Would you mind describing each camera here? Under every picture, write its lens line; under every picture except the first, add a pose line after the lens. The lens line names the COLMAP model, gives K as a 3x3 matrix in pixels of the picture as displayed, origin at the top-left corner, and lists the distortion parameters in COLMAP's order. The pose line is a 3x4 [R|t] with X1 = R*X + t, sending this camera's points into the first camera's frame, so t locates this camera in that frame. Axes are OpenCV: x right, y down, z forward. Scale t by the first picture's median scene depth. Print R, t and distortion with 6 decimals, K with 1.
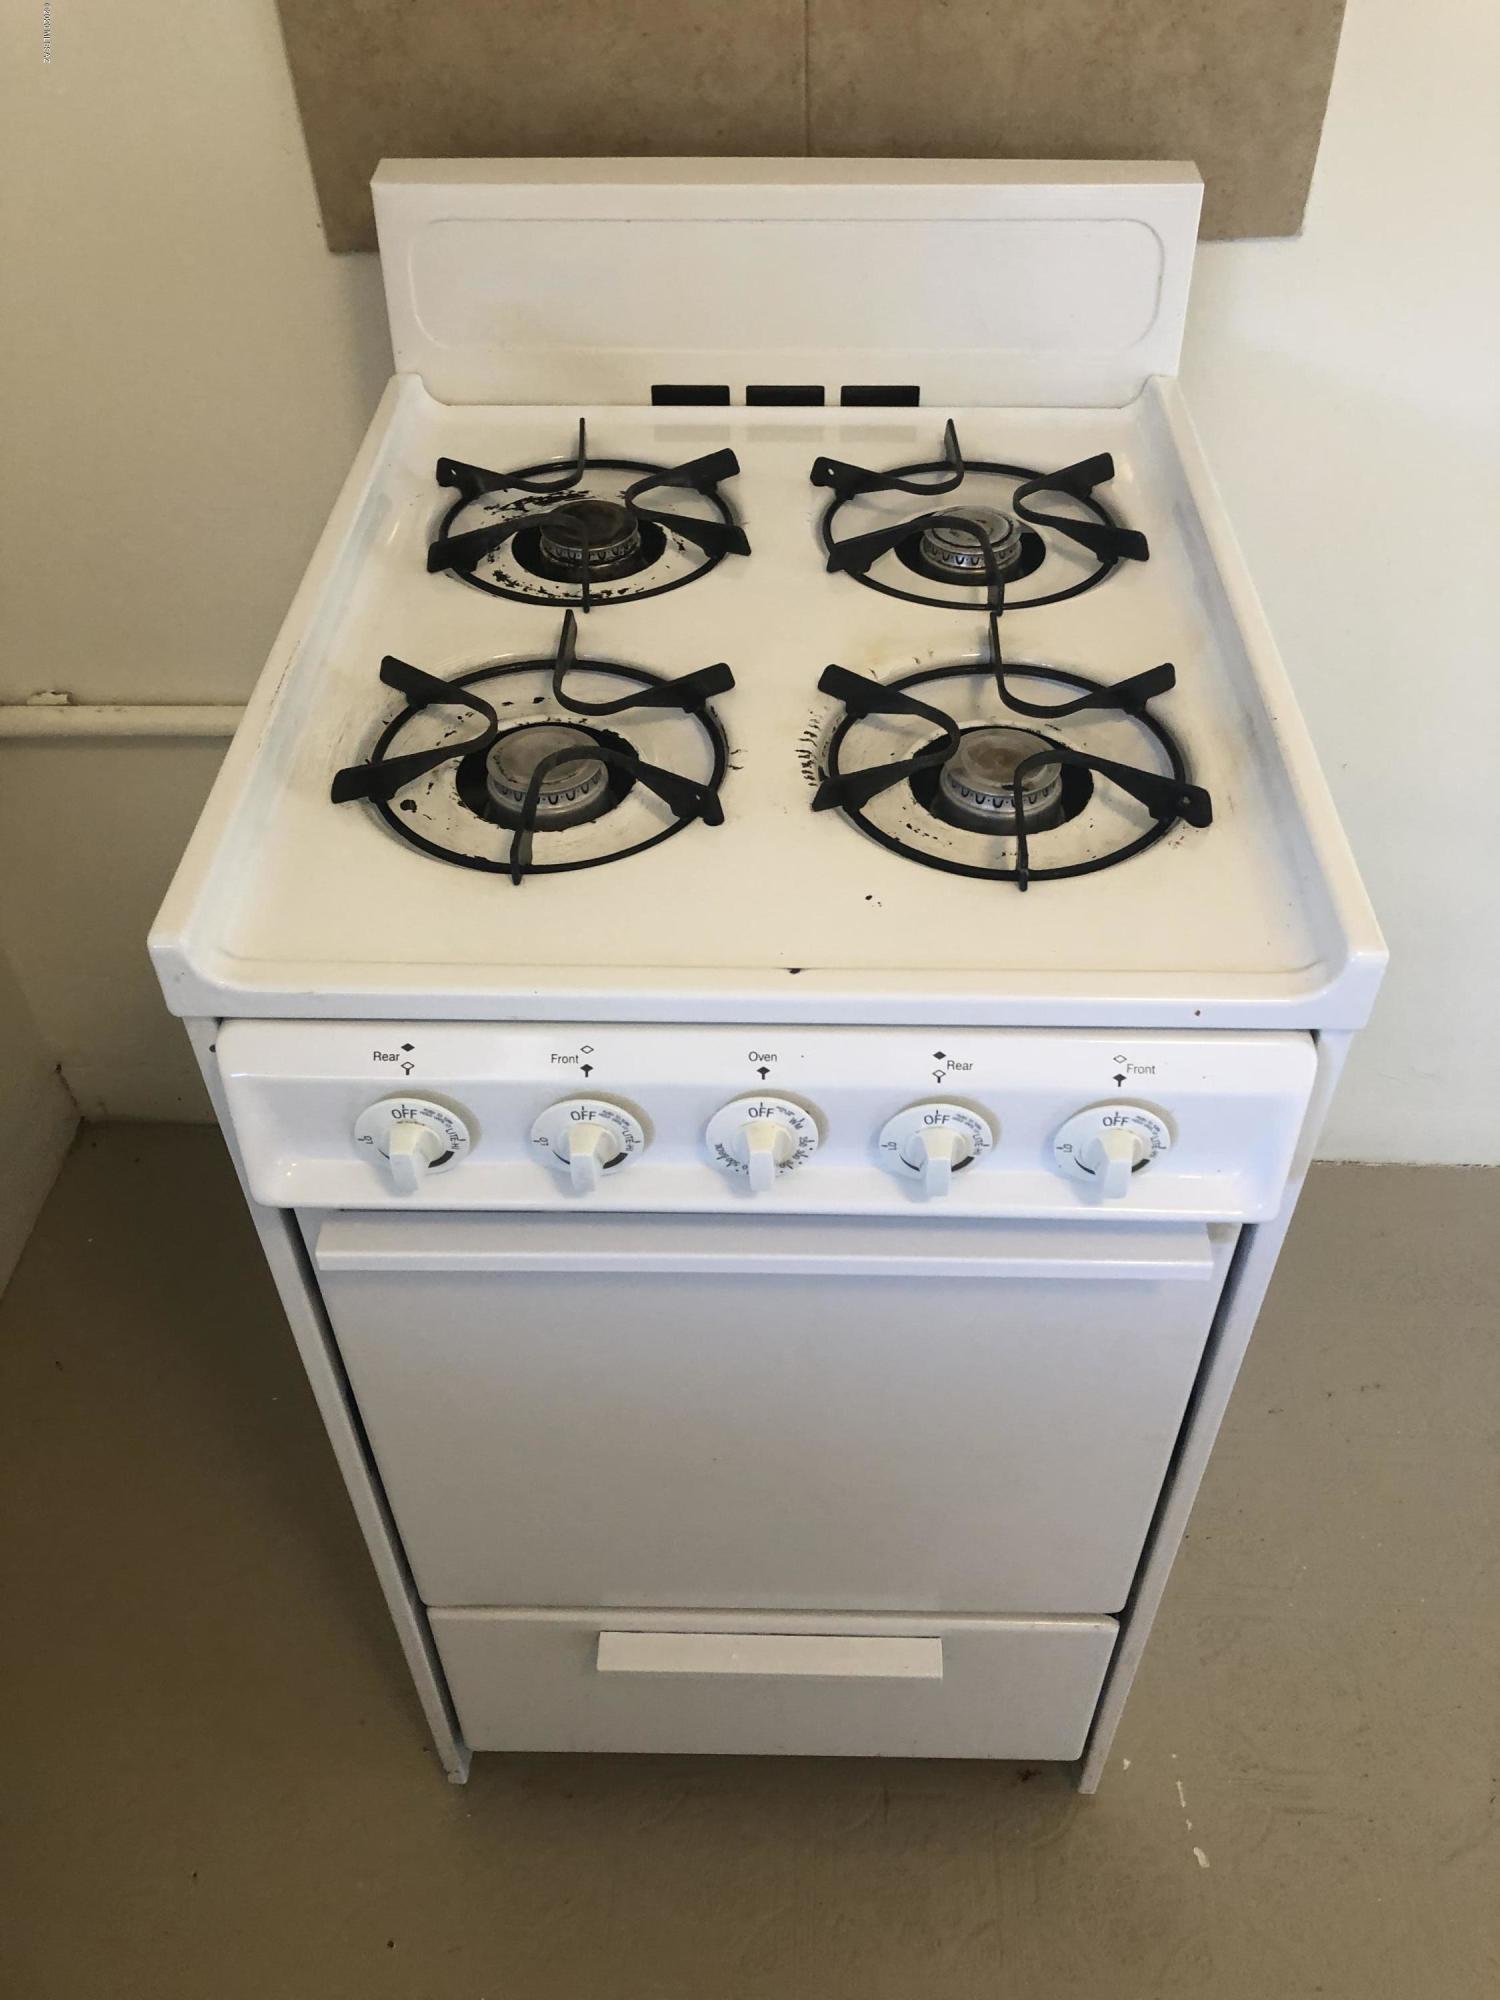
lens RADIAL K [[1651.0, 0, 750.0], [0, 1651.0, 1000.0], [0, 0, 1]] dist [0.008814, 0.003729]
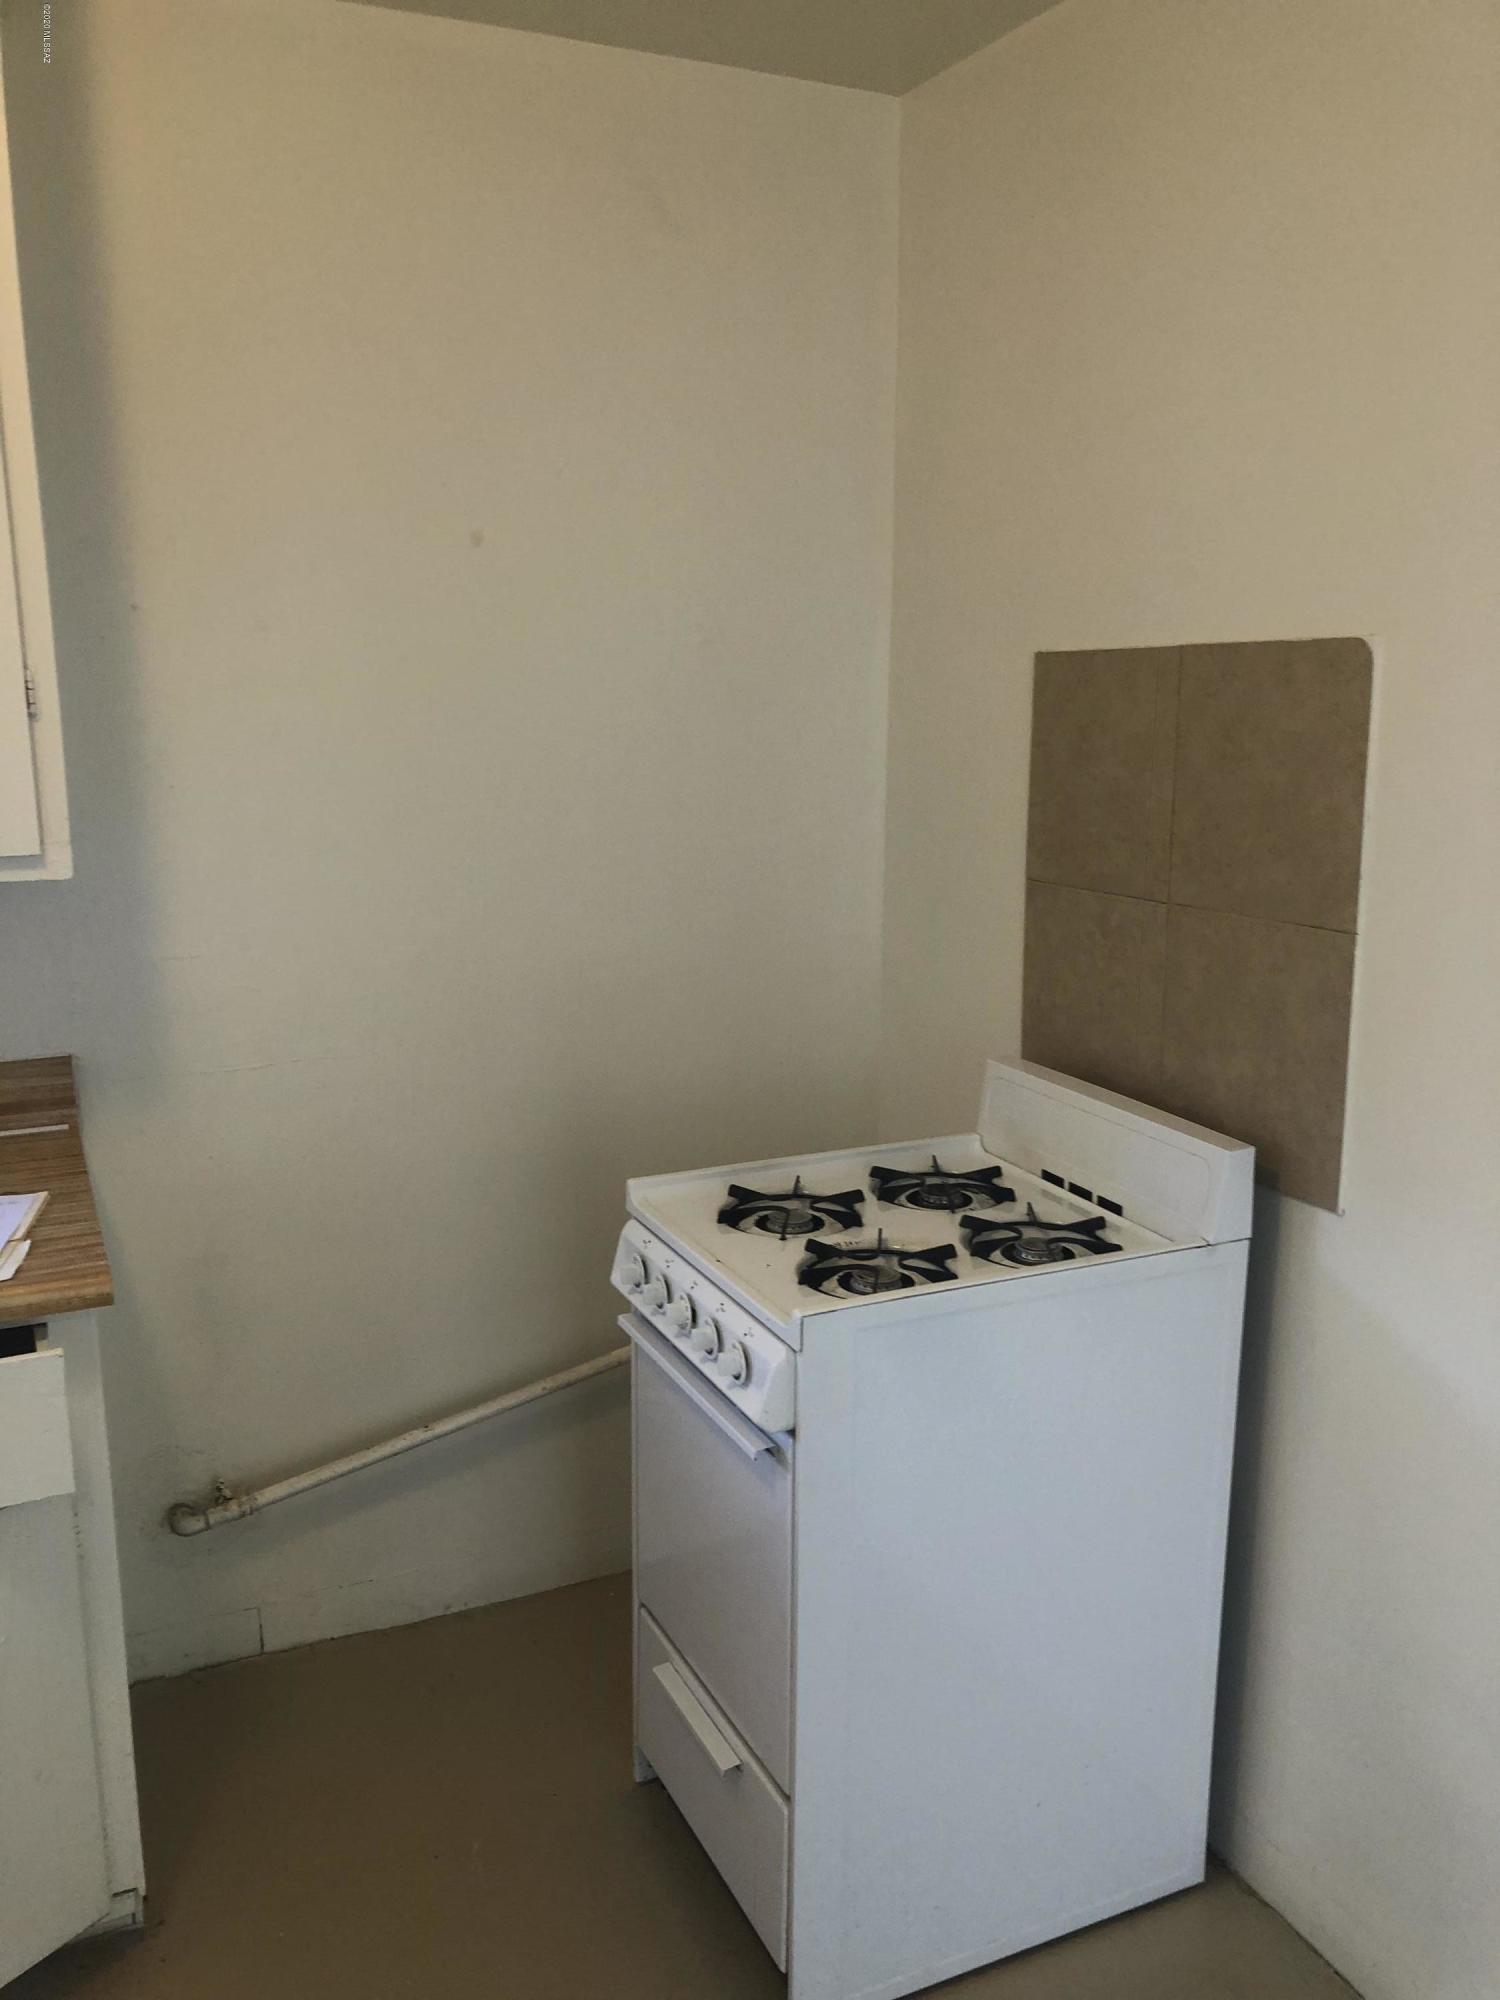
lens RADIAL K [[1651.0, 0, 750.0], [0, 1651.0, 1000.0], [0, 0, 1]] dist [0.008814, 0.003729]
pose [[0.450446, 0.190778, -0.872183, 1.592555], [-0.662959, 0.725785, -0.183635, 0.100252], [0.597983, 0.660939, 0.453404, -0.304058]]
